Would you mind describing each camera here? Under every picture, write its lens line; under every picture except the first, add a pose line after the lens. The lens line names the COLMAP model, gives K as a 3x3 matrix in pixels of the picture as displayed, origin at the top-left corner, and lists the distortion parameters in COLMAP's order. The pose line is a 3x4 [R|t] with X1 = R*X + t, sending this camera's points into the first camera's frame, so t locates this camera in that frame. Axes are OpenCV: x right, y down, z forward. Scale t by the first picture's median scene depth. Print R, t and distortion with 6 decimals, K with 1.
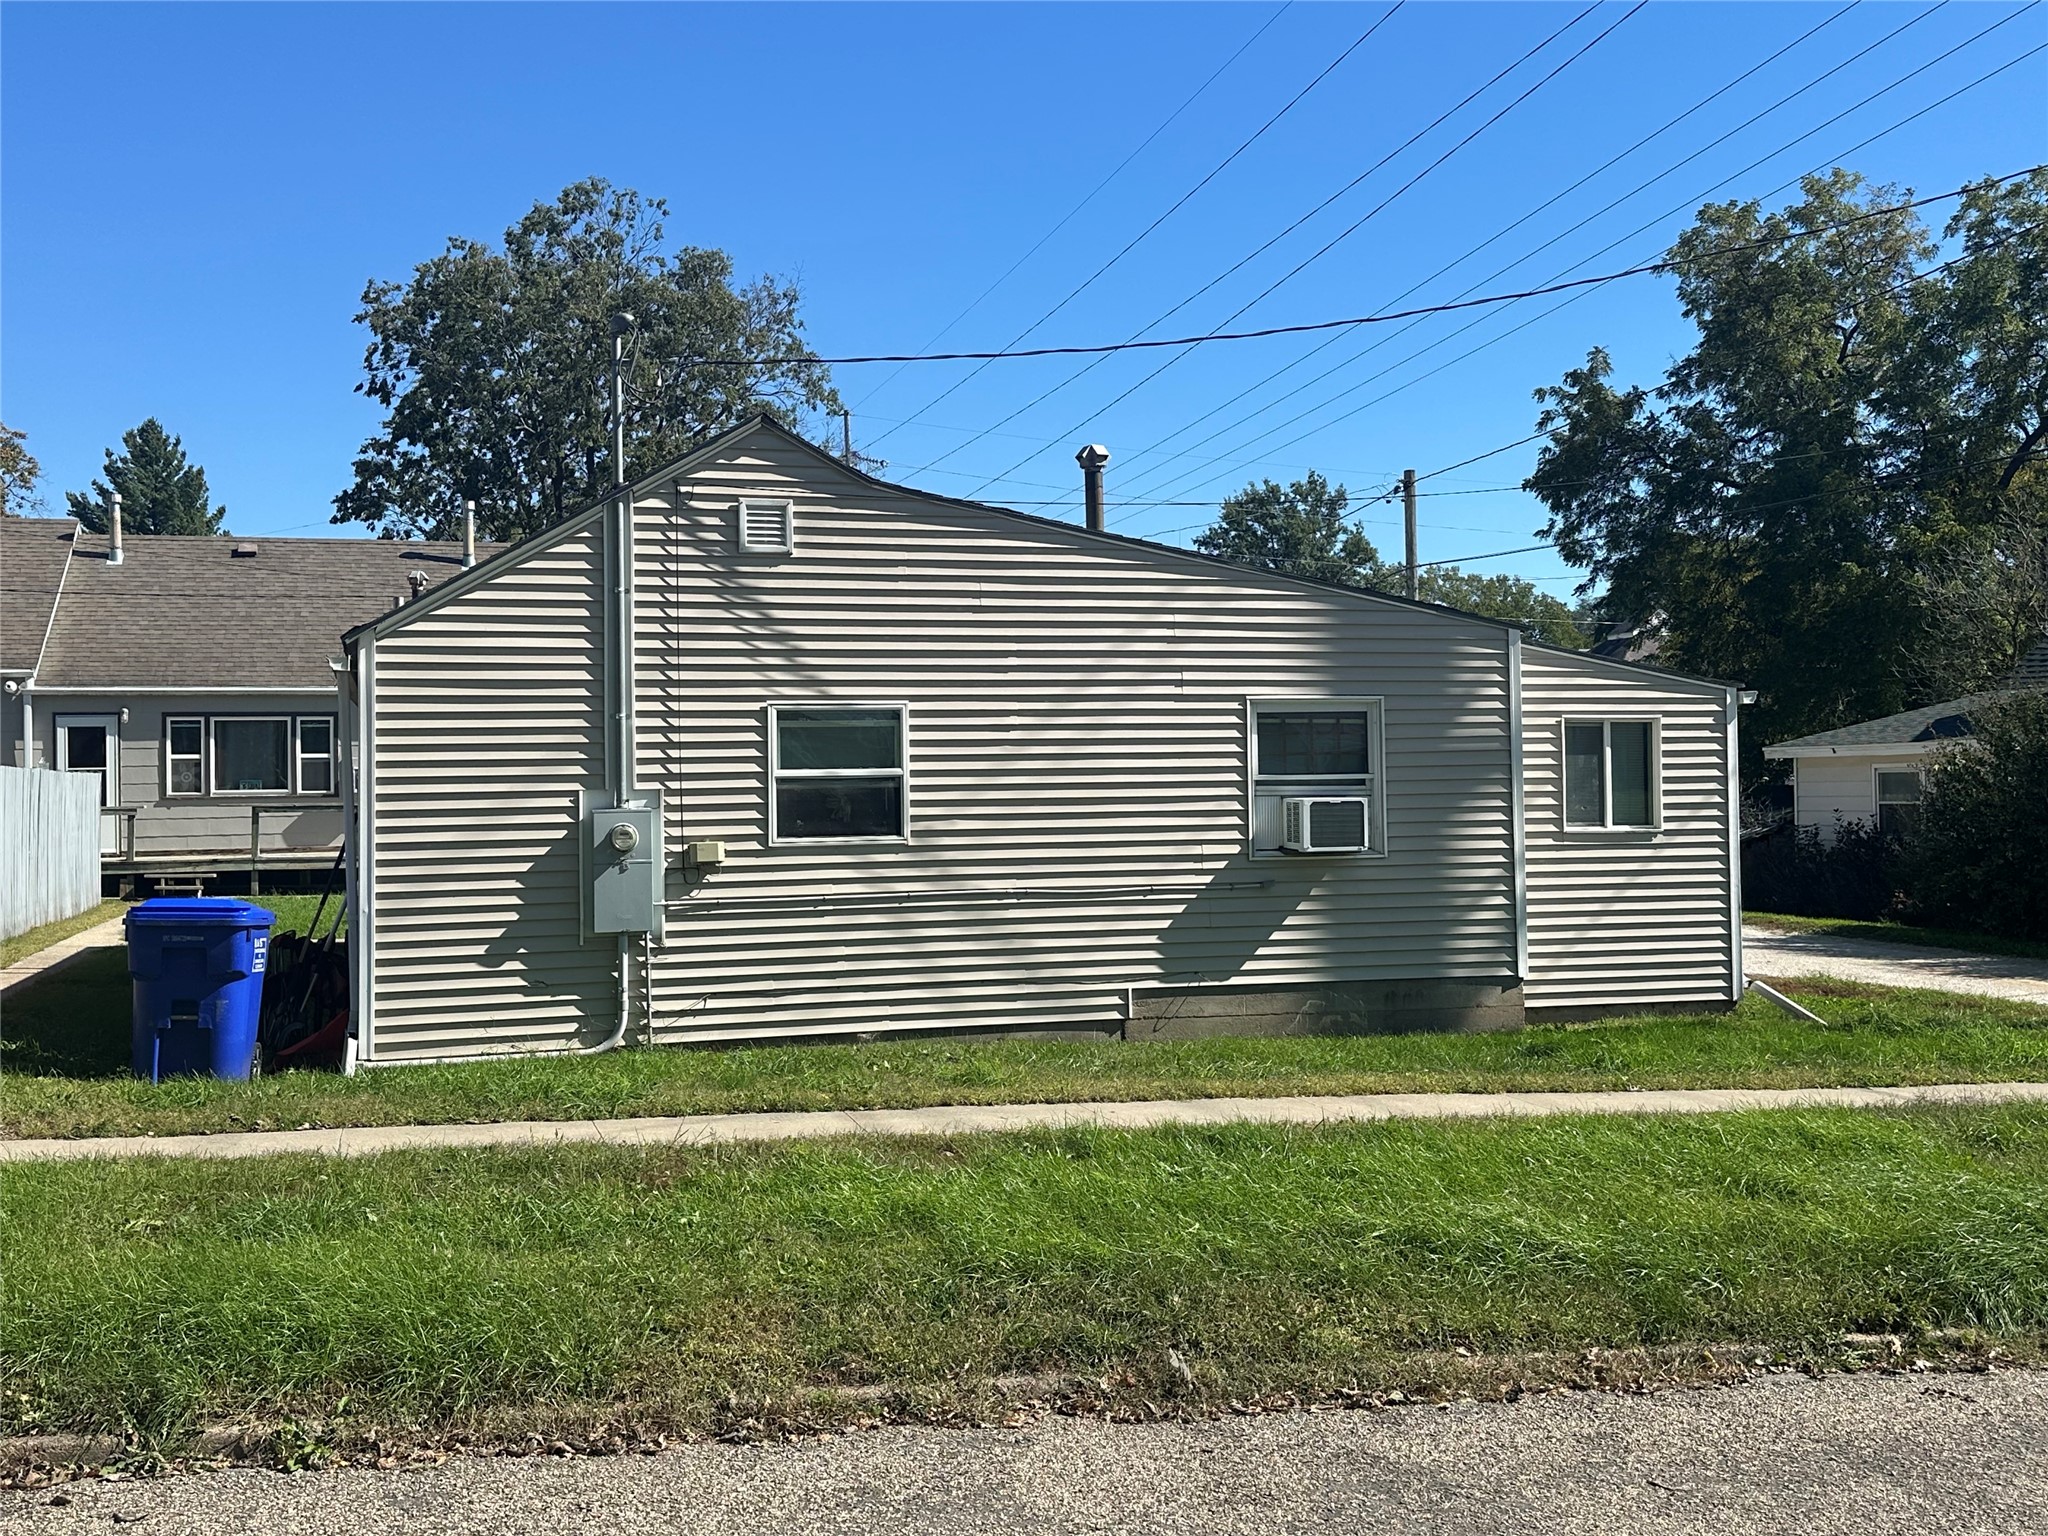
lens RADIAL K [[2051.3, 0, 1024.5], [0, 2051.3, 769.9], [0, 0, 1]] dist [0.110767, 0.000000]
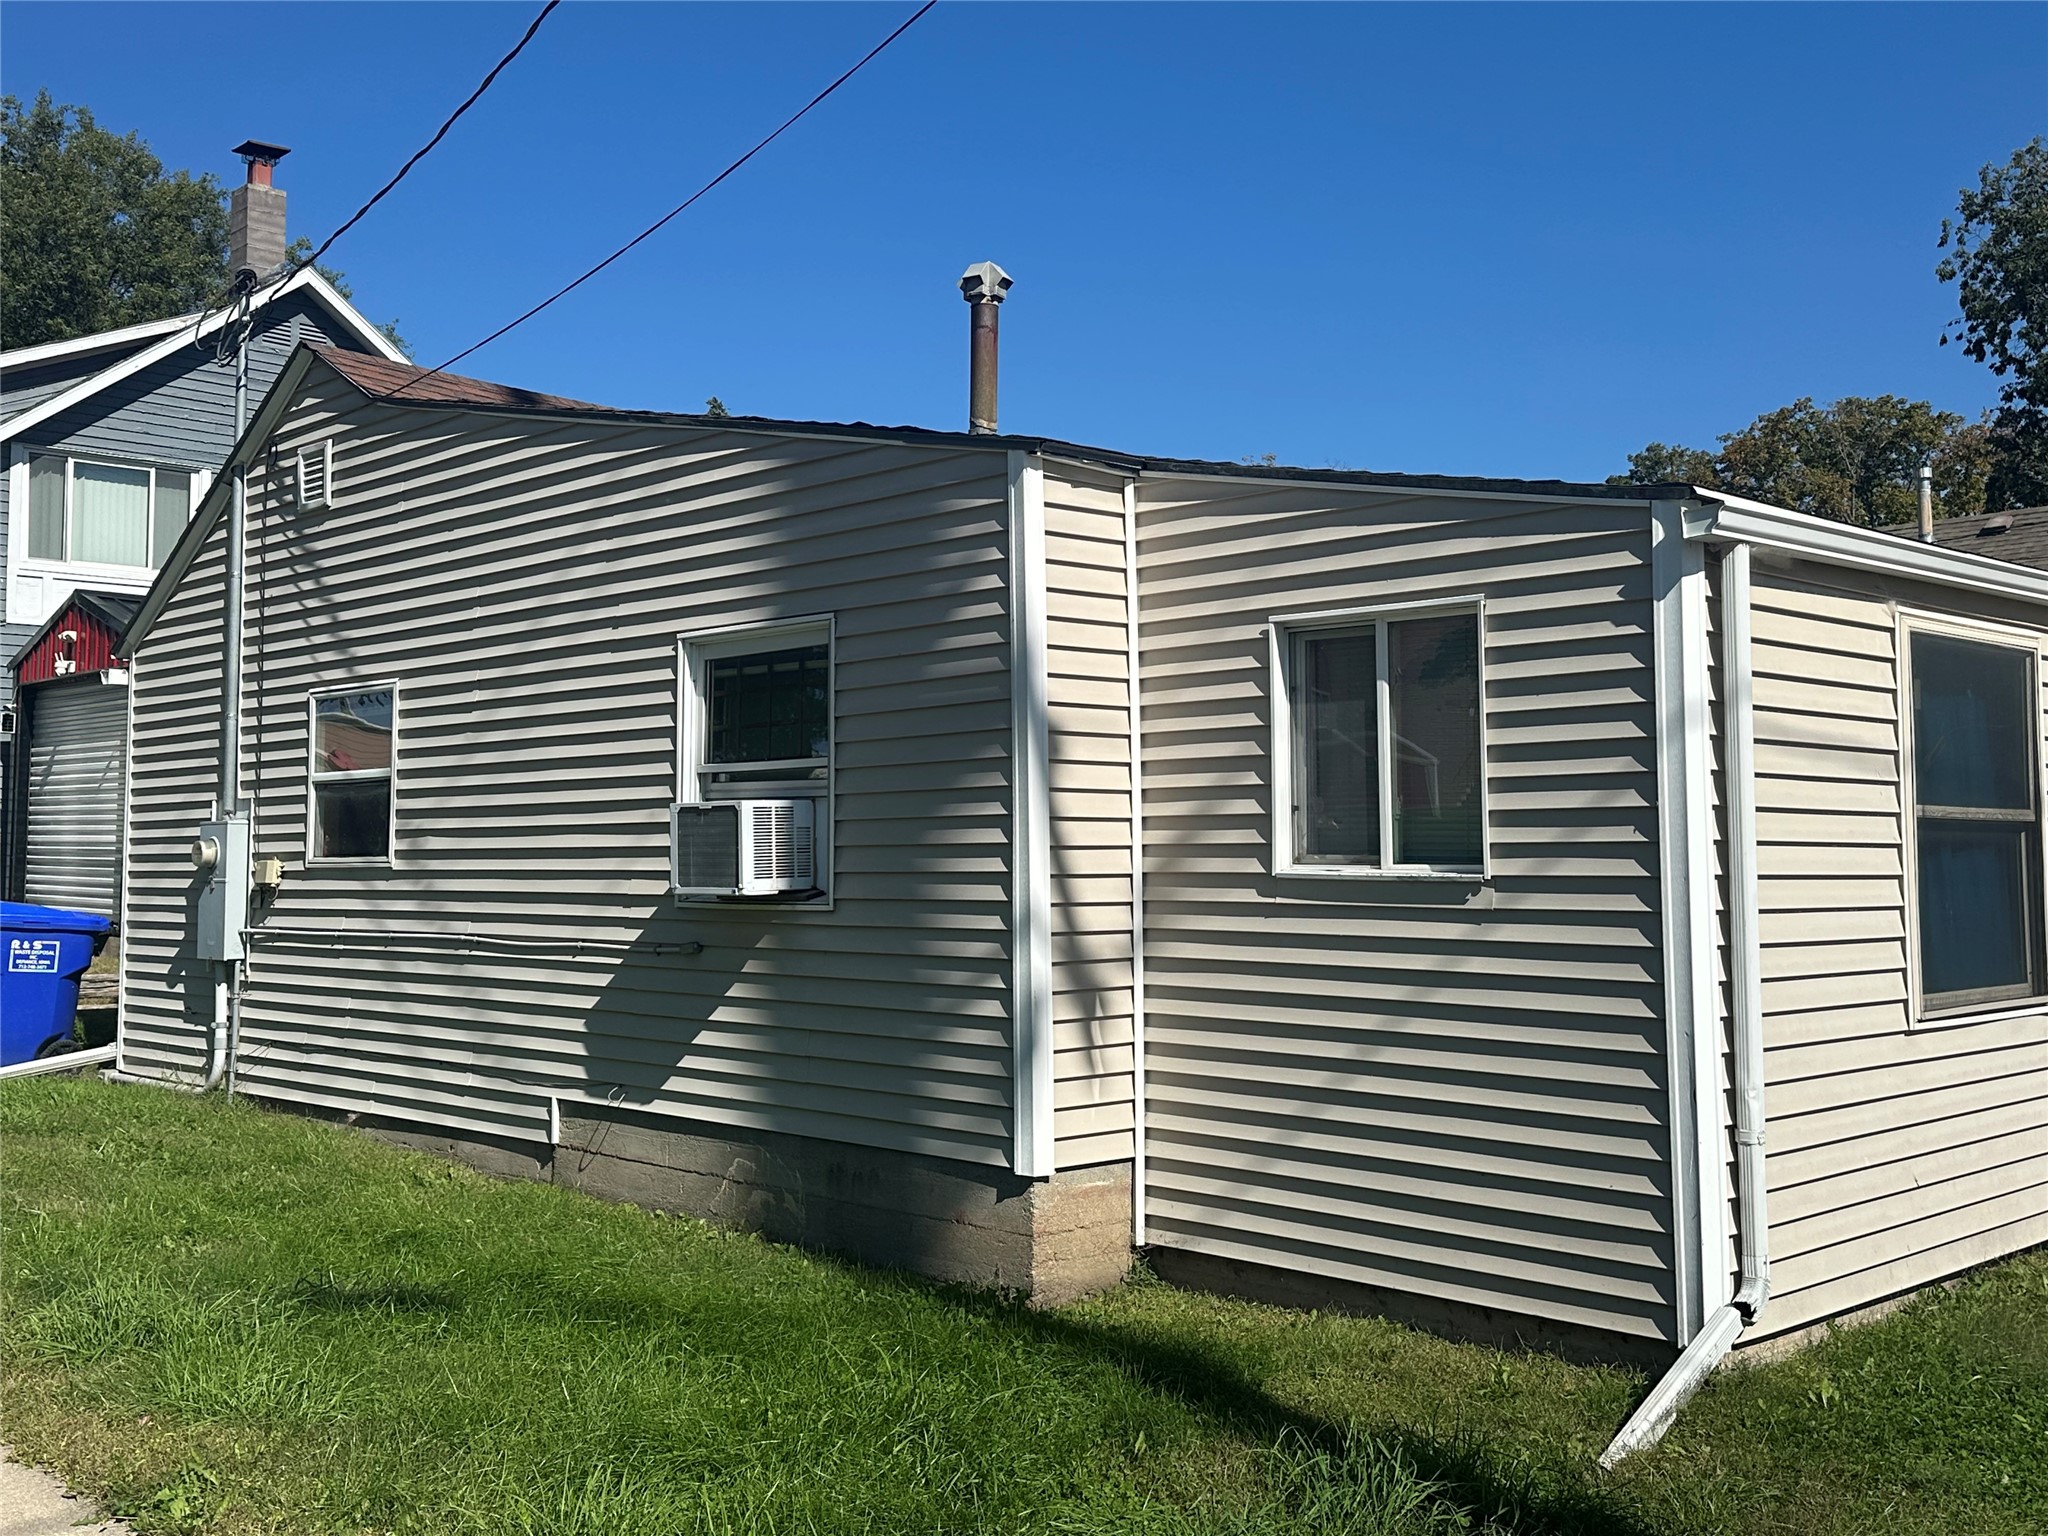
lens RADIAL K [[2051.3, 0, 1020.5], [0, 2051.3, 760.3], [0, 0, 1]] dist [0.110767, 0.000000]
pose [[0.464133, -0.031285, -0.885213, 0.683998], [0.001288, 0.999399, -0.034645, 0.022102], [0.885765, 0.014940, 0.463894, 0.804362]]
